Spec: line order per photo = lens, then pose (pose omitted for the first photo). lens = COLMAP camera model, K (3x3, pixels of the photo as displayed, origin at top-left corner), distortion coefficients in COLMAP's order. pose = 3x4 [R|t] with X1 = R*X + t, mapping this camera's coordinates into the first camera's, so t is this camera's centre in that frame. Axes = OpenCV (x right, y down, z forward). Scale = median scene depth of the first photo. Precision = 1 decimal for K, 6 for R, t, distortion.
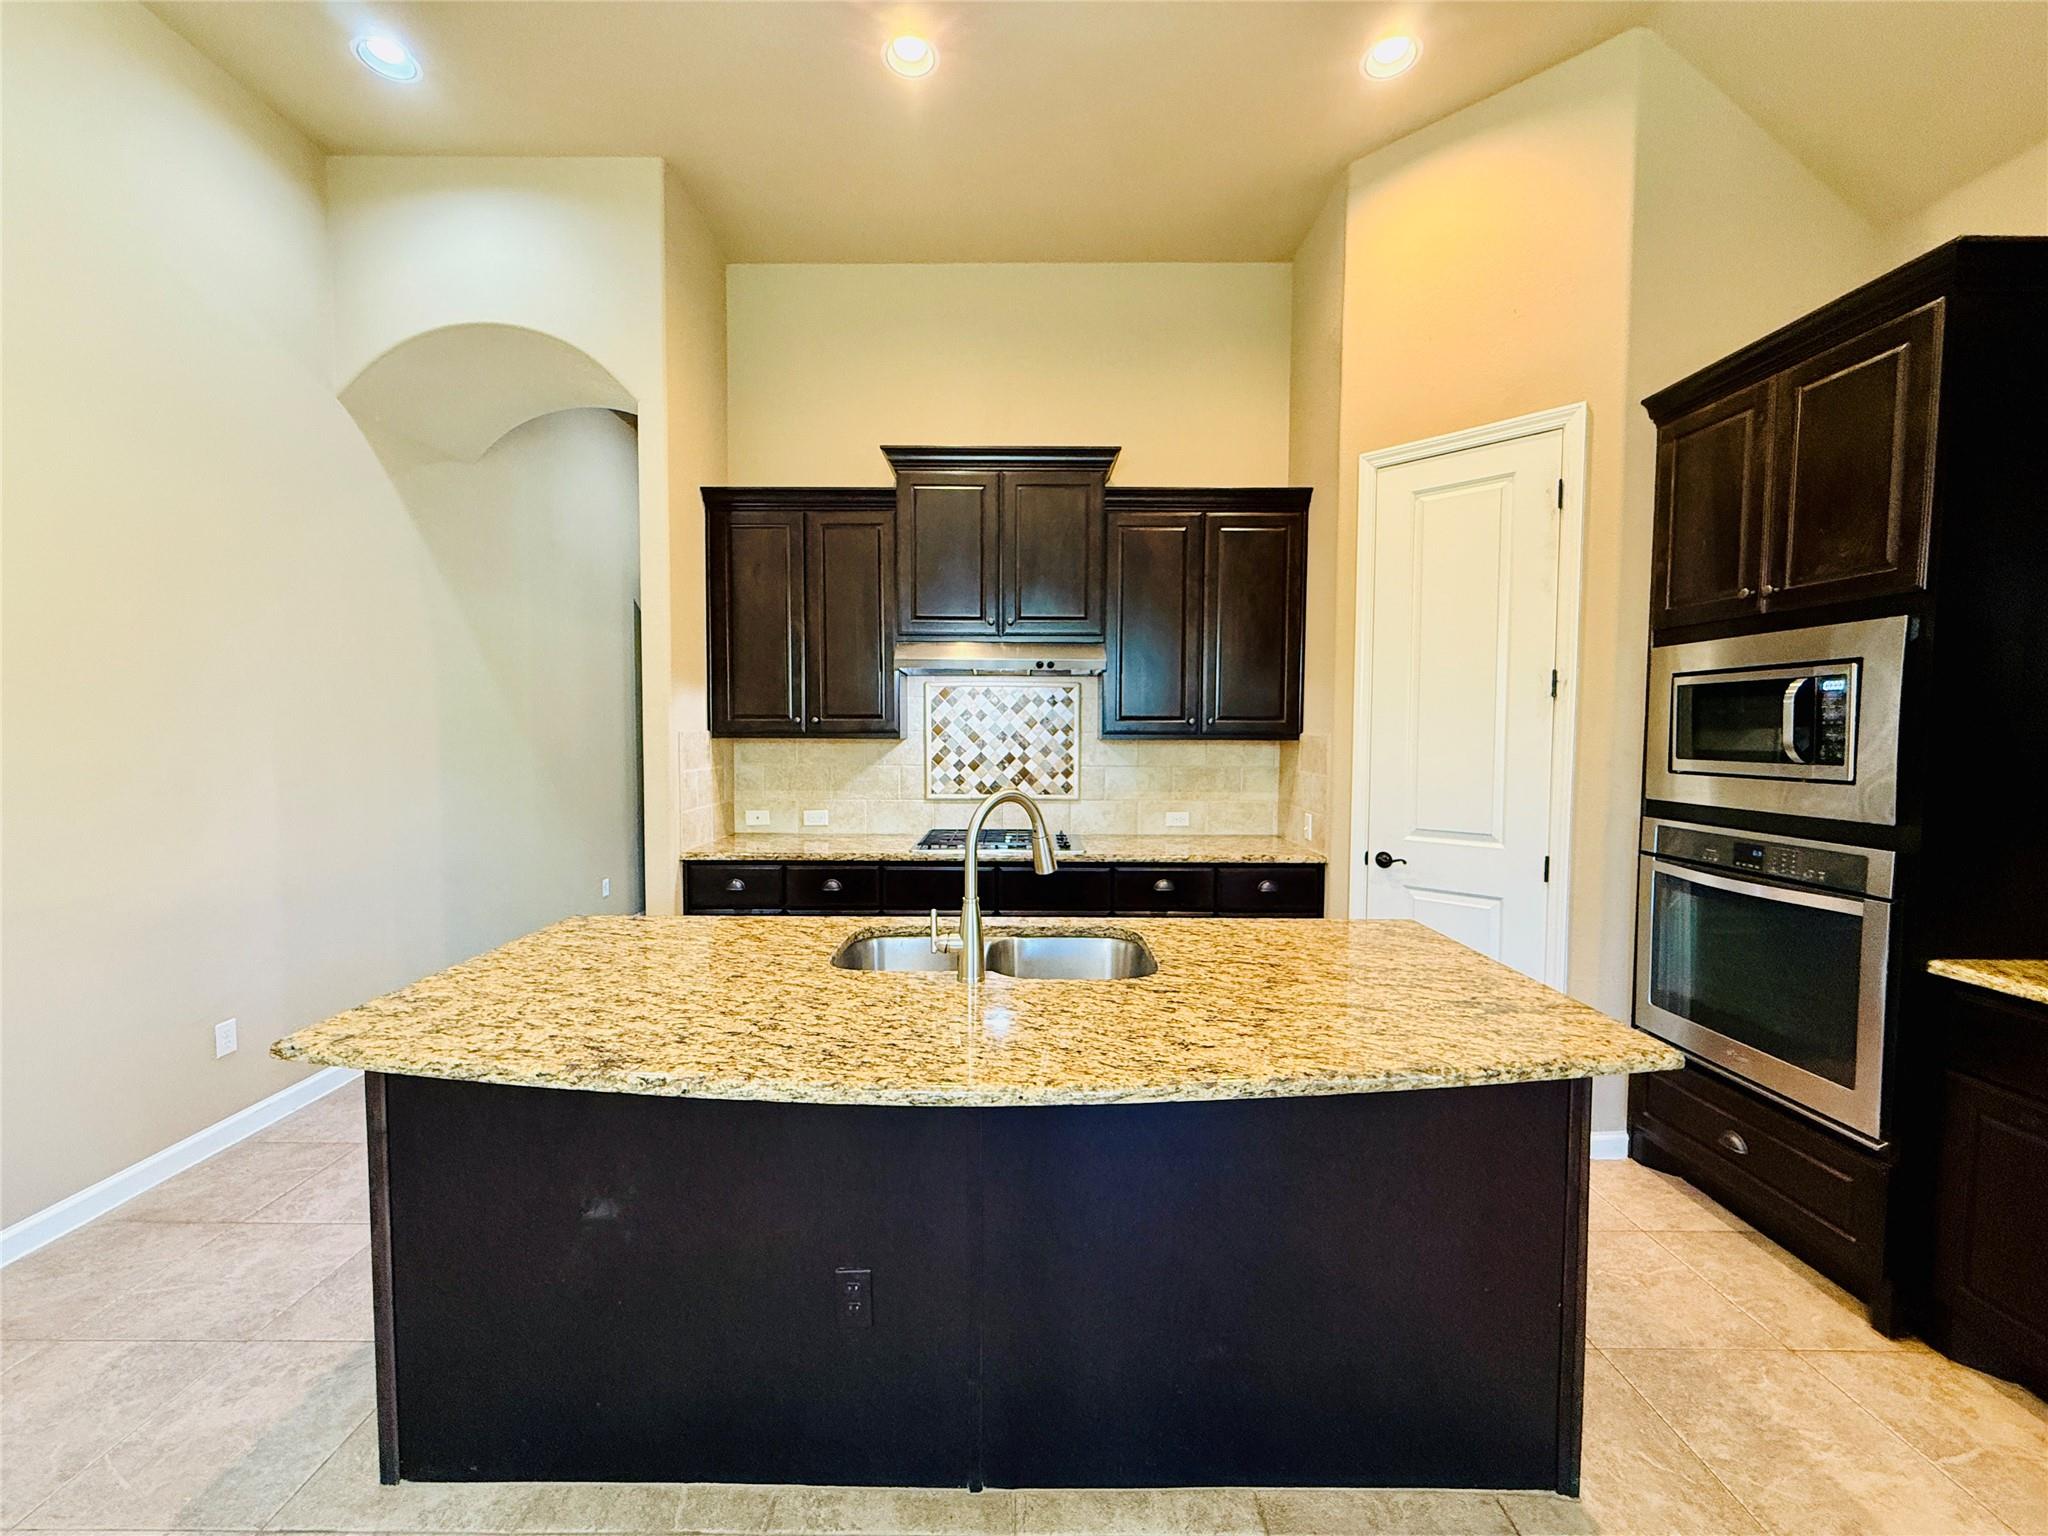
lens RADIAL K [[817.5, 0, 1017.0], [0, 817.5, 767.5], [0, 0, 1]] dist [0.001206, 0.000000]
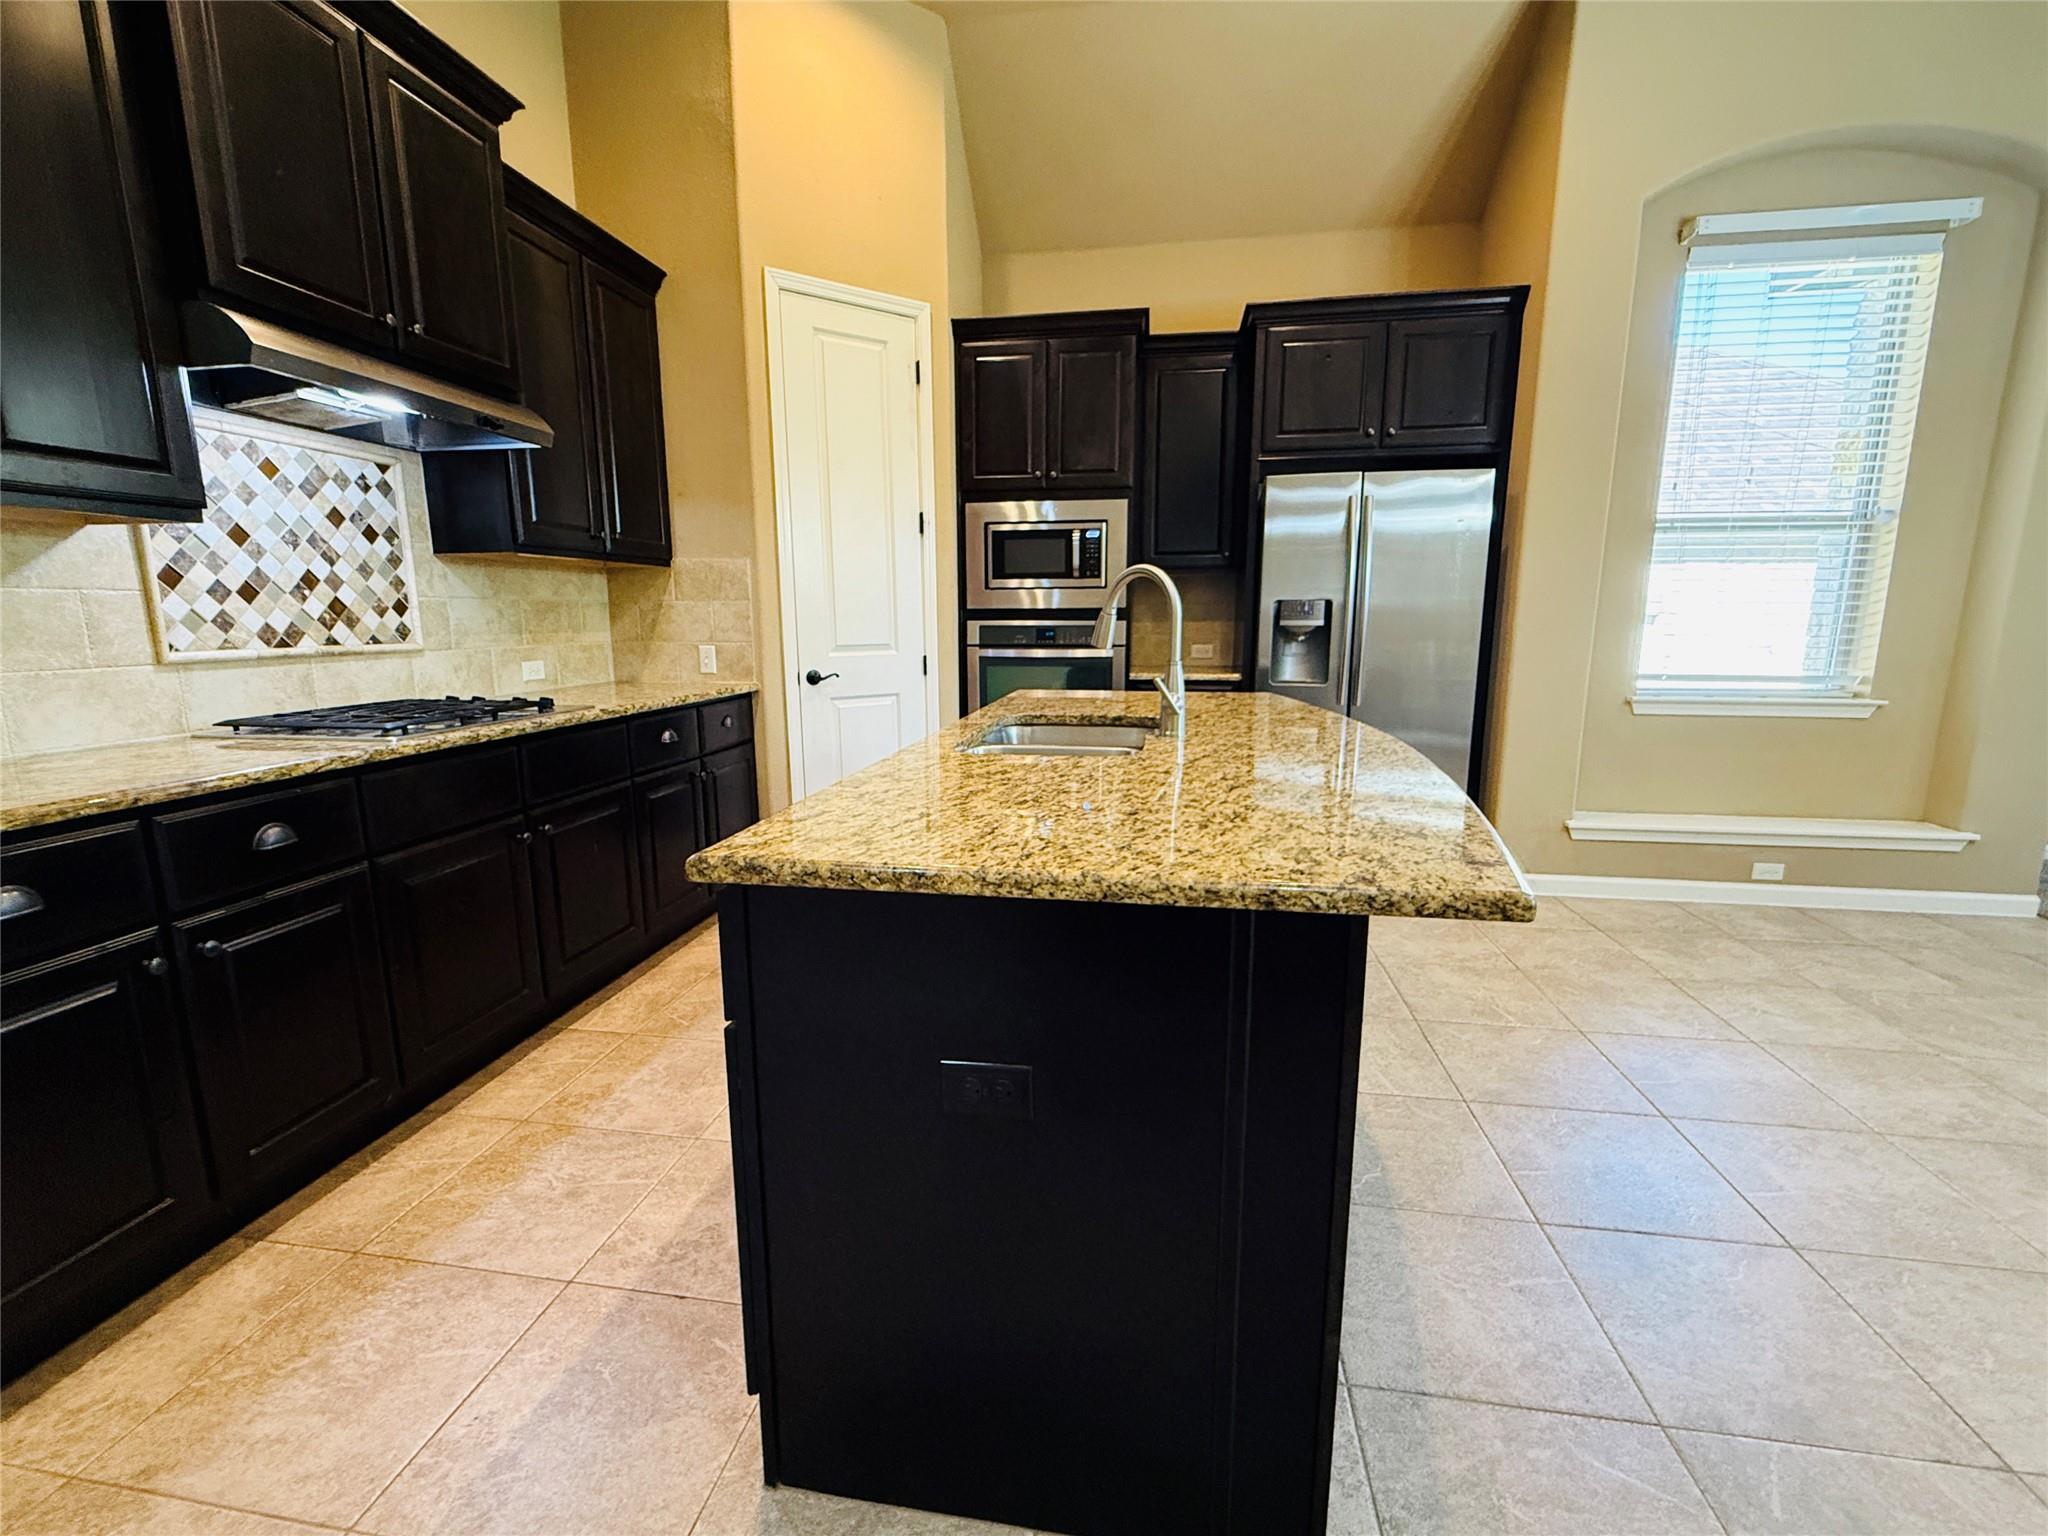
lens RADIAL K [[894.4, 0, 1015.6], [0, 894.4, 776.2], [0, 0, 1]] dist [-0.002997, 0.000880]
pose [[0.156346, -0.180192, 0.971127, -0.619940], [0.051644, 0.983364, 0.174148, 0.043878], [-0.986351, 0.022926, 0.163051, 0.491031]]
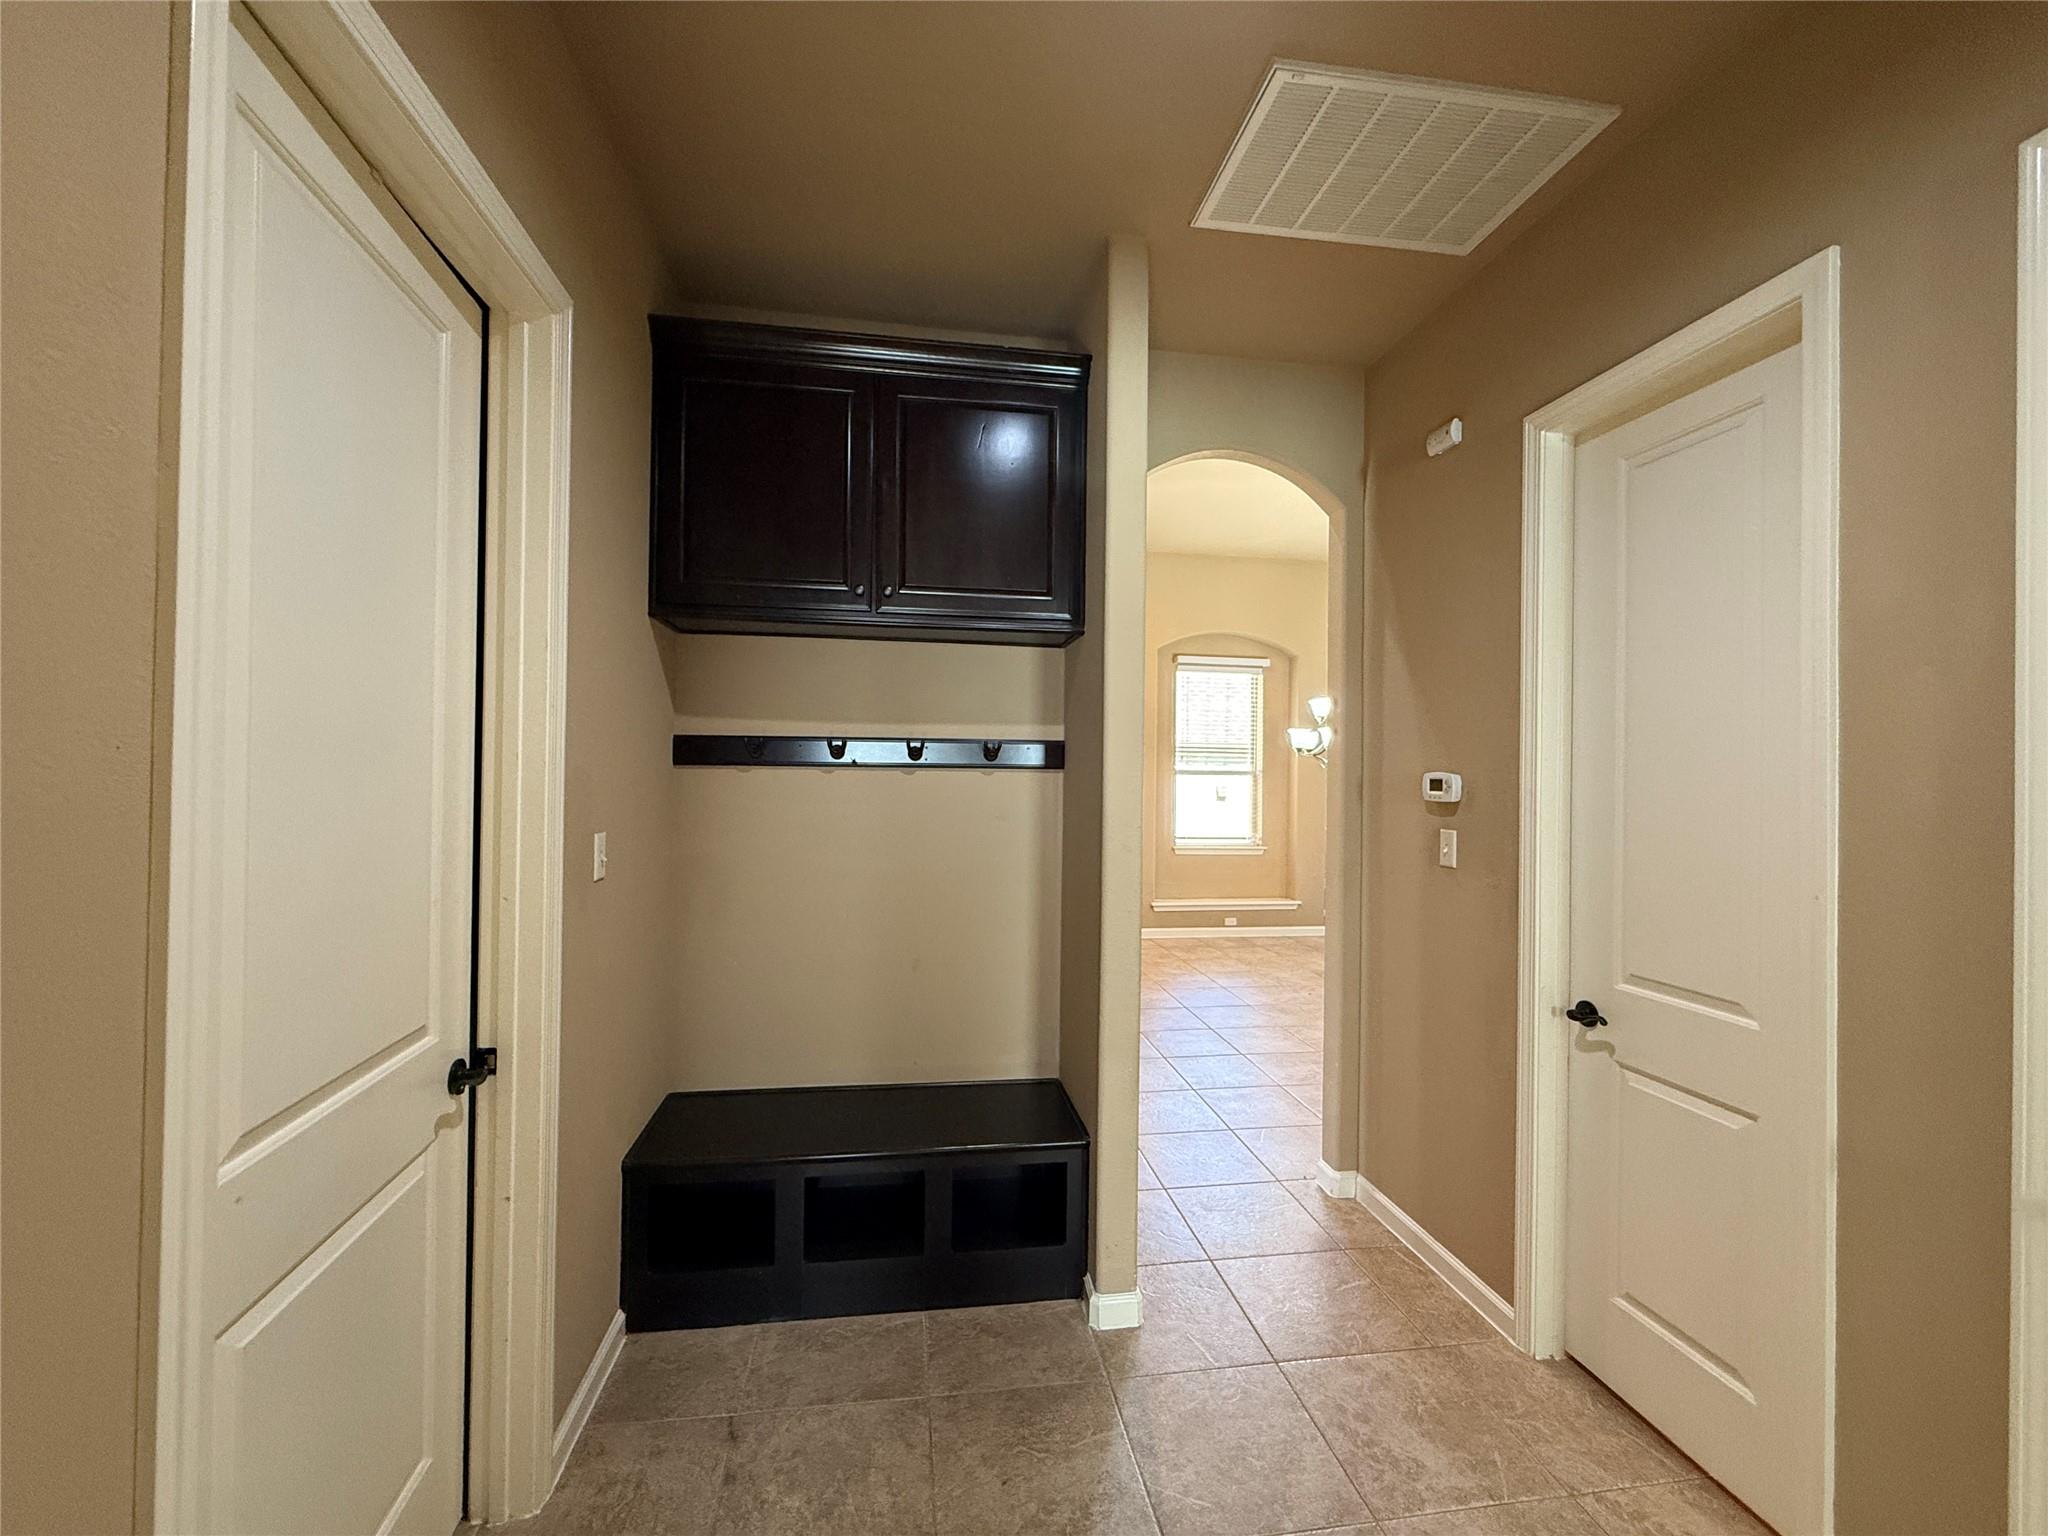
lens RADIAL K [[817.5, 0, 1015.5], [0, 817.5, 759.7], [0, 0, 1]] dist [0.001206, 0.000000]
pose [[-0.154268, 0.017472, 0.987875, -1.587860], [0.034208, 0.999339, -0.012333, -0.049616], [-0.987437, 0.031891, -0.154763, 0.697903]]
